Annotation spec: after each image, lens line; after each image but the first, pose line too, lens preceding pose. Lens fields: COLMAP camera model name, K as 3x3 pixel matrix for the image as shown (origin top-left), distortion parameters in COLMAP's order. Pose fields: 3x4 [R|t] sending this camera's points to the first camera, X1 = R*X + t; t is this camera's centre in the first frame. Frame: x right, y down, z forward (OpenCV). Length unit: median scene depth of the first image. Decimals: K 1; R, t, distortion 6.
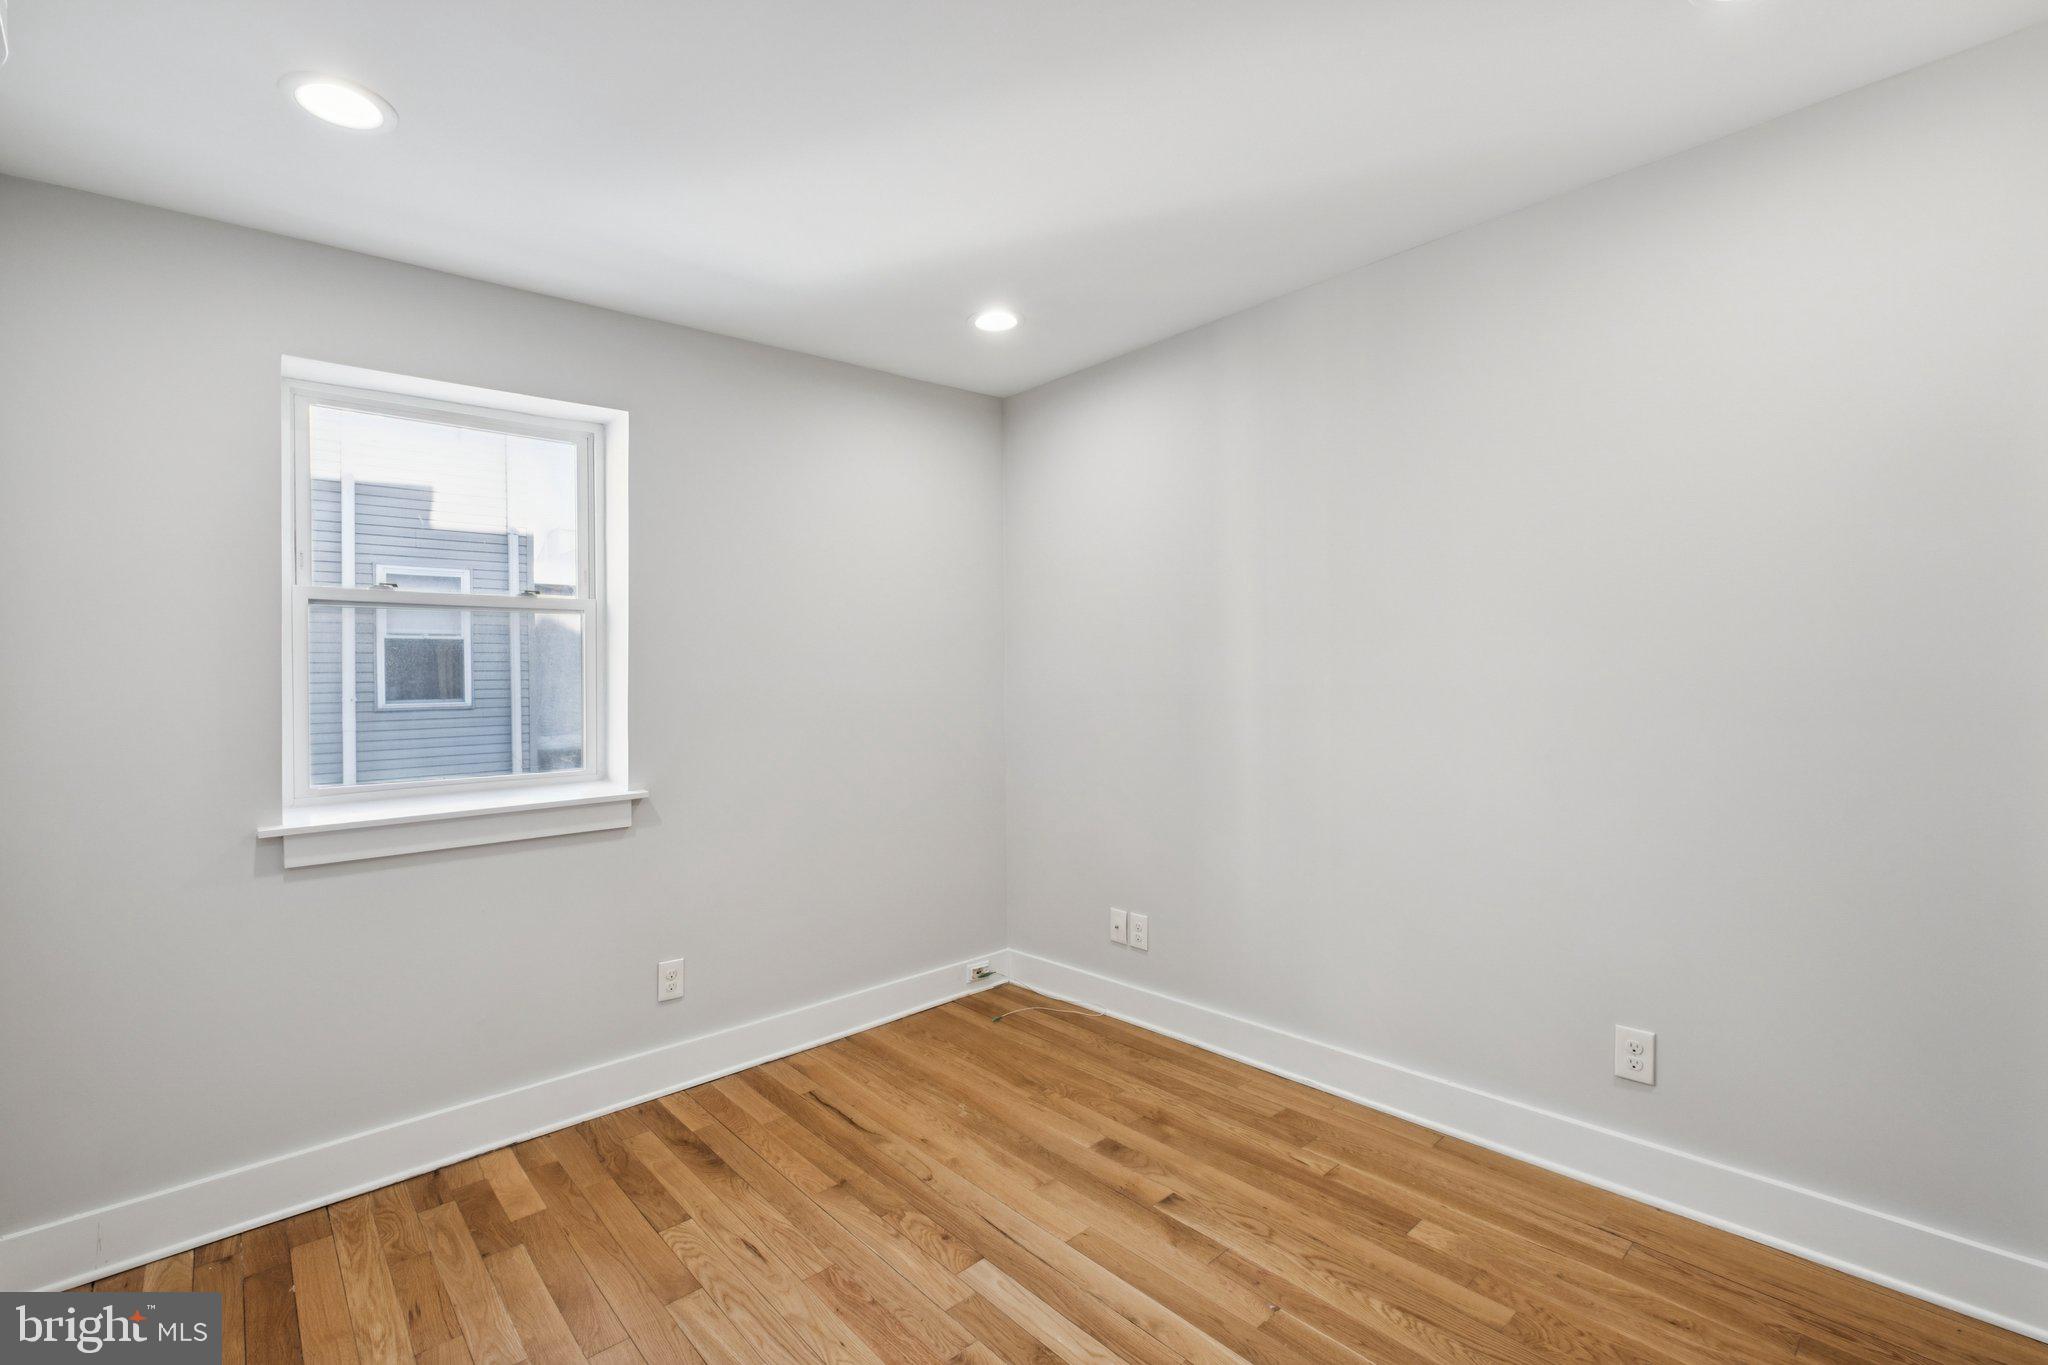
lens RADIAL K [[885.1, 0, 1019.1], [0, 885.1, 672.8], [0, 0, 1]] dist [-0.003974, -0.000557]
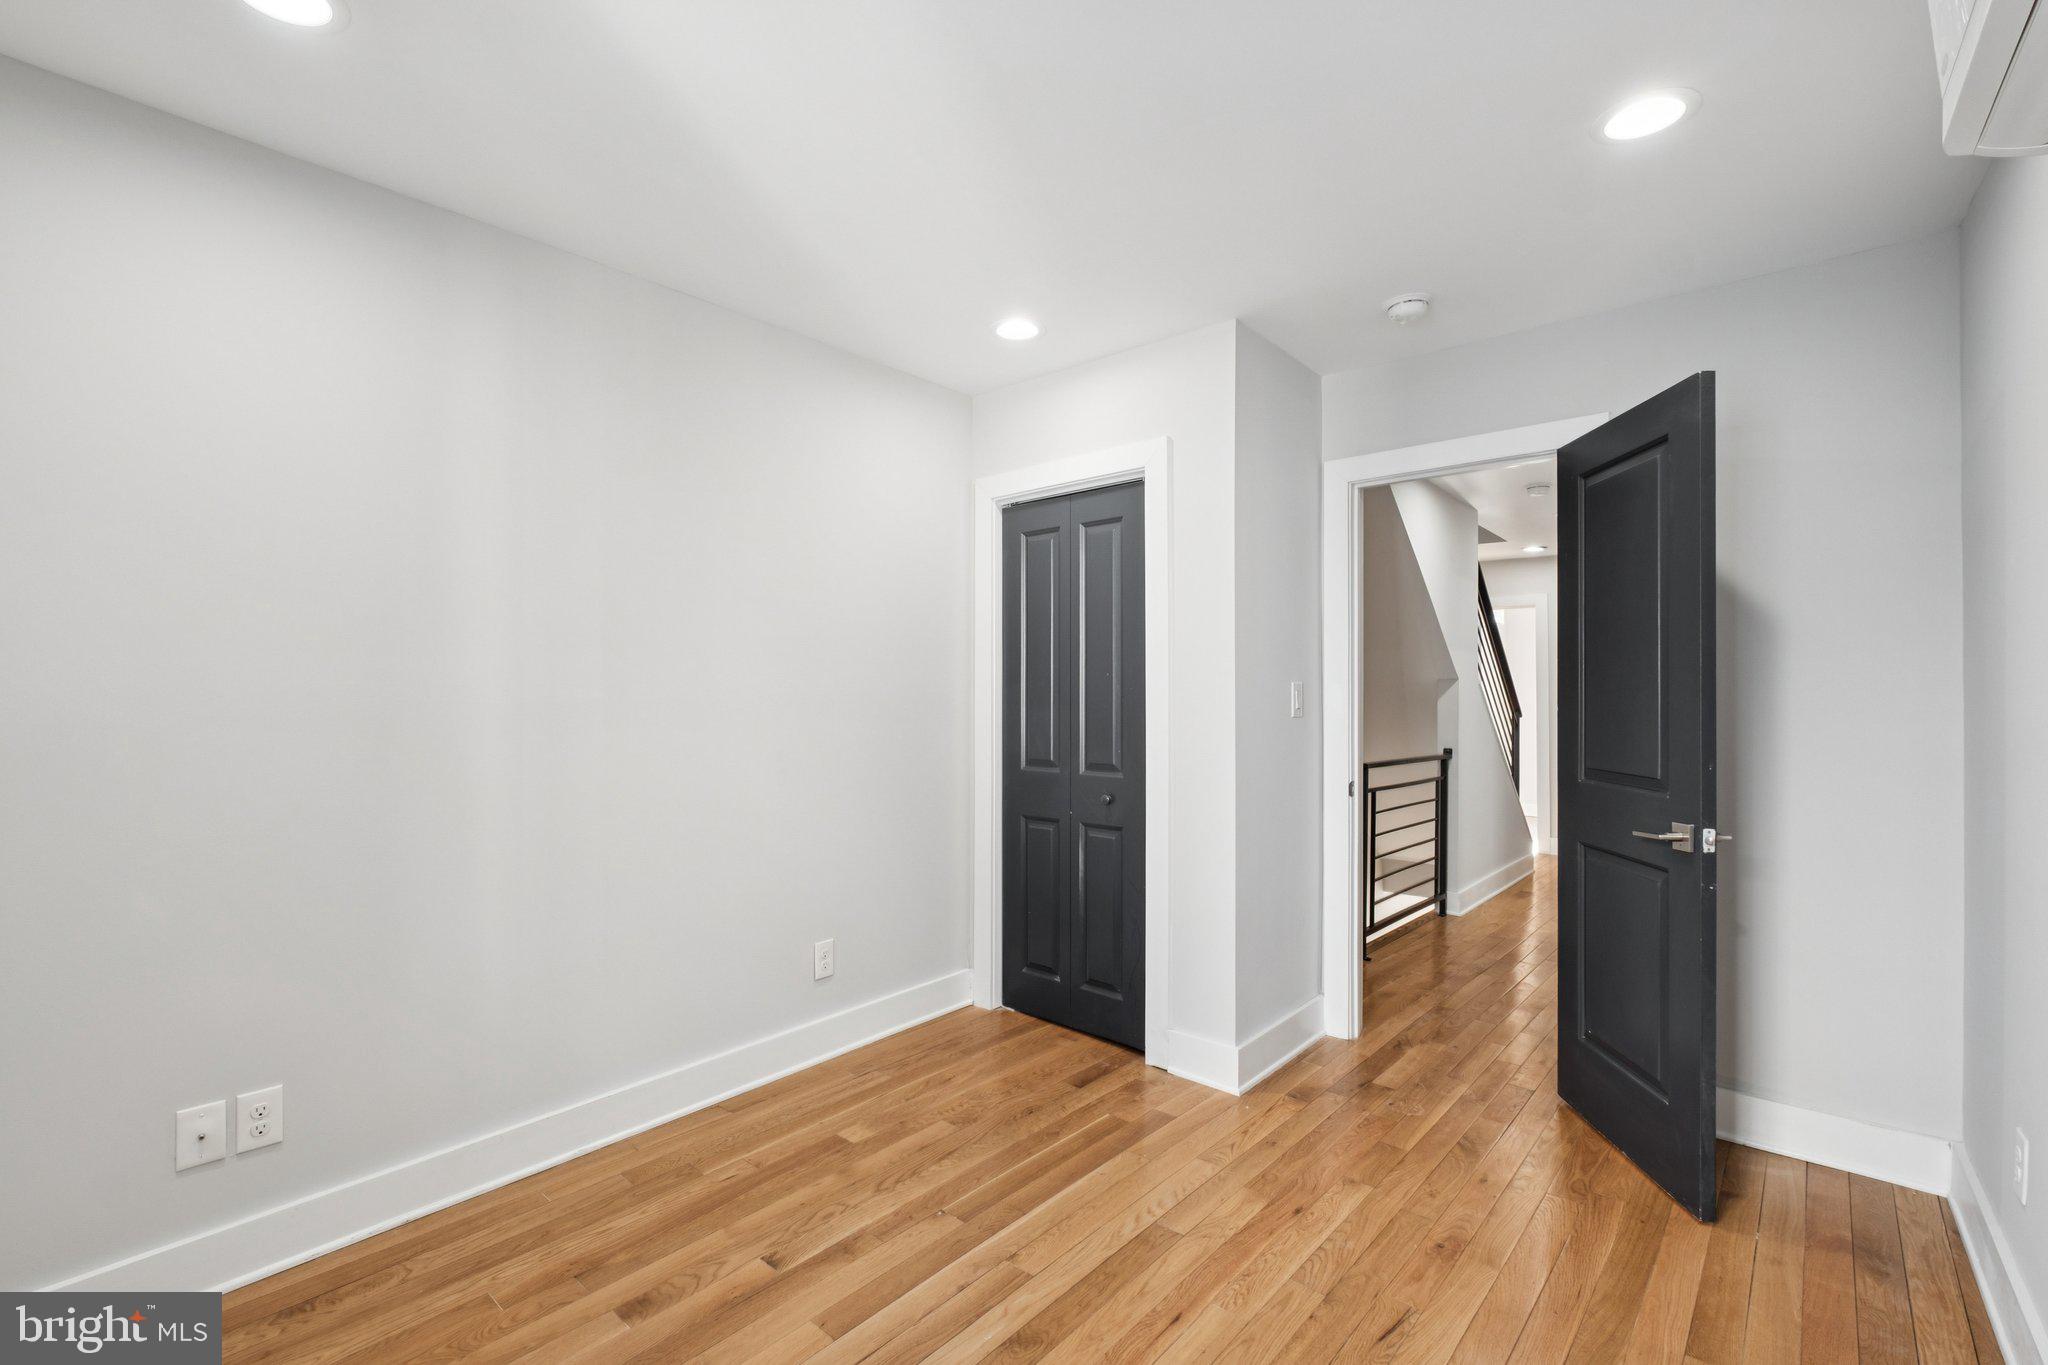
lens RADIAL K [[885.1, 0, 1014.8], [0, 885.1, 696.8], [0, 0, 1]] dist [-0.003974, -0.000557]
pose [[-0.092910, 0.011028, 0.995613, -0.707335], [0.006032, 0.999927, -0.010513, 0.027385], [-0.995656, 0.005029, -0.092969, 0.777364]]
